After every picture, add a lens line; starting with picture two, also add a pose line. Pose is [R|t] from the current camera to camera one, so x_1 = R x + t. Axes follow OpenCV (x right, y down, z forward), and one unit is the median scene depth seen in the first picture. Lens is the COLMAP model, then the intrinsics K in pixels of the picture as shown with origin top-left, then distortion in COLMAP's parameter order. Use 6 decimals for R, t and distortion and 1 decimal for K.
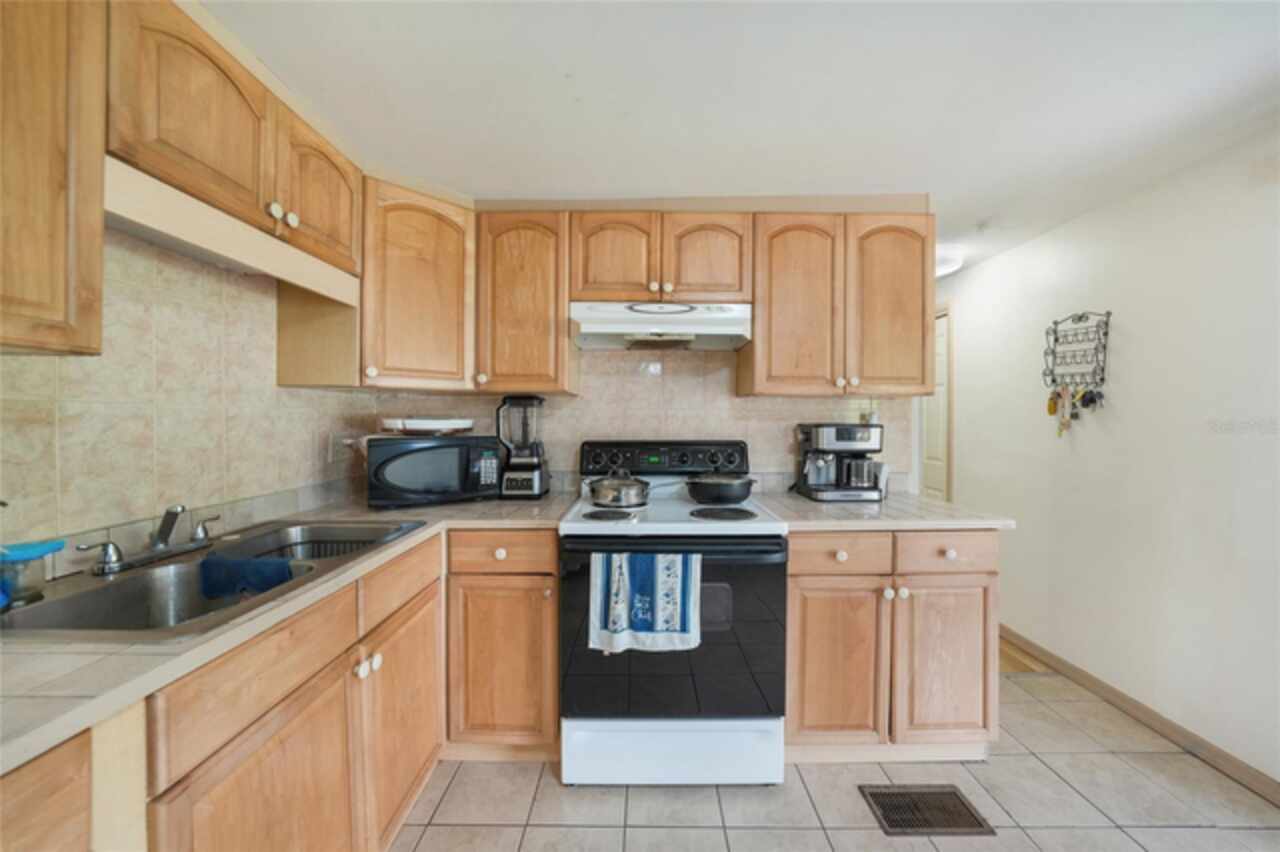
lens RADIAL K [[451.9, 0, 640.0], [0, 451.9, 426.0], [0, 0, 1]] dist [-0.022597, 0.006962]
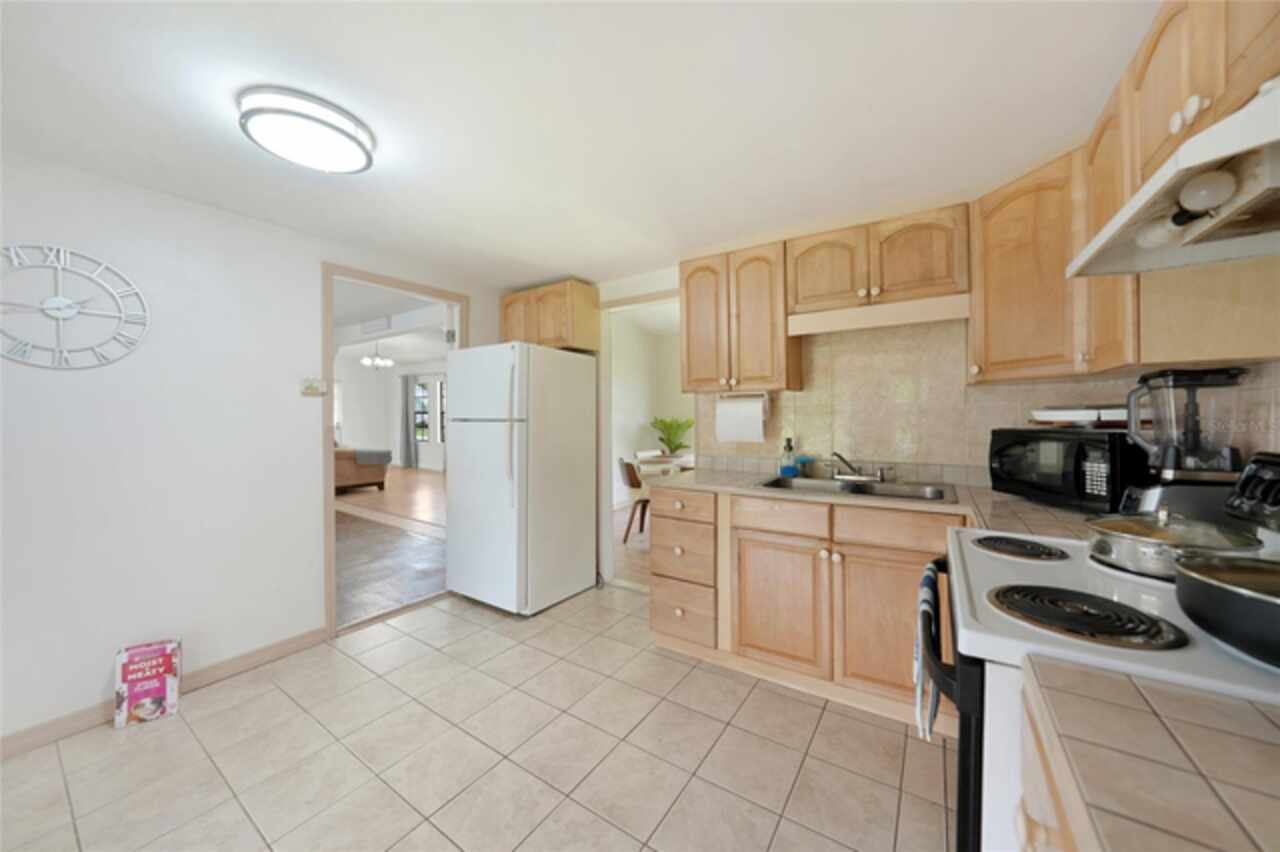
lens RADIAL K [[451.9, 0, 640.0], [0, 451.9, 426.0], [0, 0, 1]] dist [-0.022597, 0.006962]
pose [[-0.540073, 0.018937, -0.841405, 0.836144], [-0.008252, 0.999580, 0.027794, -0.000935], [0.841578, 0.021954, -0.539690, 0.905368]]
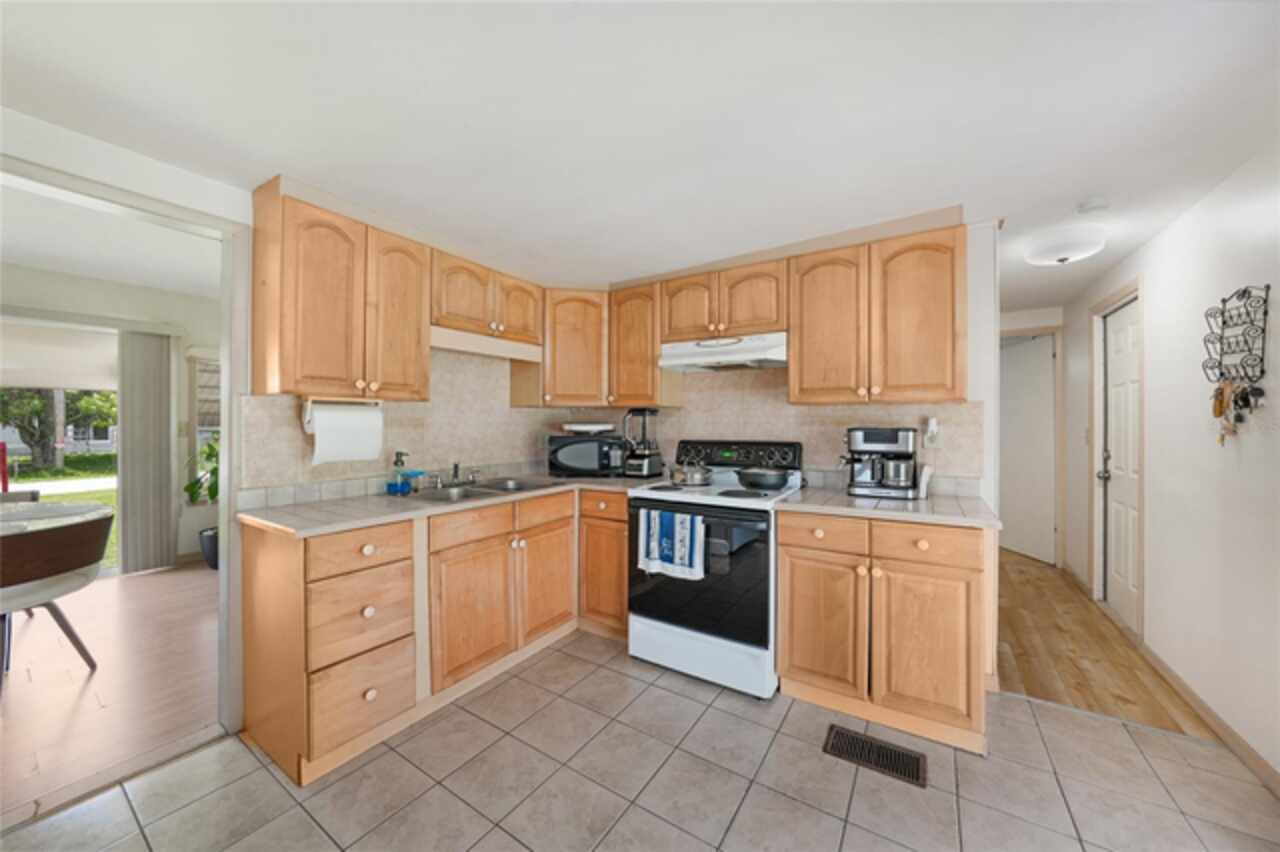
lens RADIAL K [[451.0, 0, 642.5], [0, 451.0, 430.1], [0, 0, 1]] dist [-0.001533, -0.000109]
pose [[0.844404, 0.004905, -0.535685, 0.678779], [-0.005222, 0.999986, 0.000925, 0.003130], [0.535682, 0.002017, 0.844417, -0.310195]]
